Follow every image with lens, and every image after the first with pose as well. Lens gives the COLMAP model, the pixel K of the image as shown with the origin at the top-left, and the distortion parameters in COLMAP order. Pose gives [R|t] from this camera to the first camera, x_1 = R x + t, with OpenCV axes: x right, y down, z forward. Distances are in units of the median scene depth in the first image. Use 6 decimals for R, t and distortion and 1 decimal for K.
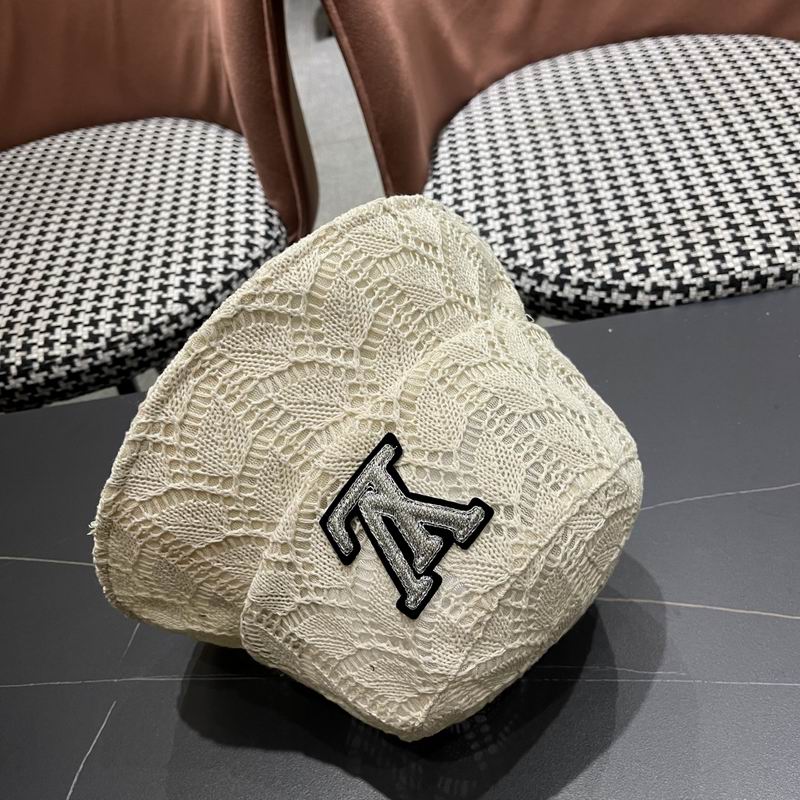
lens RADIAL K [[823.2, 0, 399.4], [0, 823.2, 408.0], [0, 0, 1]] dist [0.011685, 0.000000]
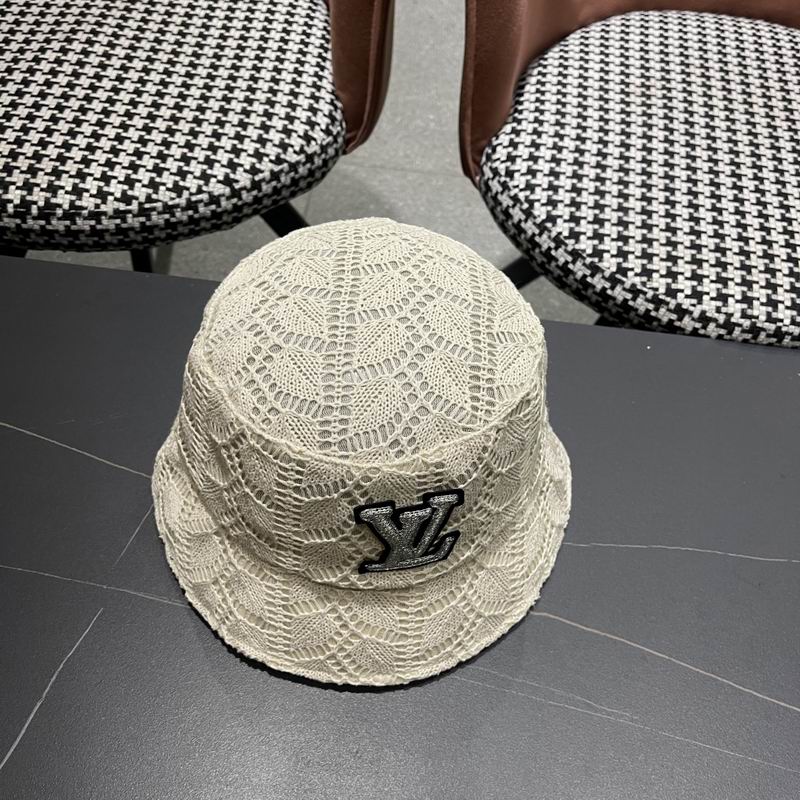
lens RADIAL K [[823.2, 0, 411.9], [0, 823.2, 409.6], [0, 0, 1]] dist [0.011685, 0.000000]
pose [[0.962460, 0.251291, 0.102588, -0.093924], [-0.265838, 0.949014, 0.169416, -0.102911], [-0.054785, -0.190328, 0.980191, 0.015147]]
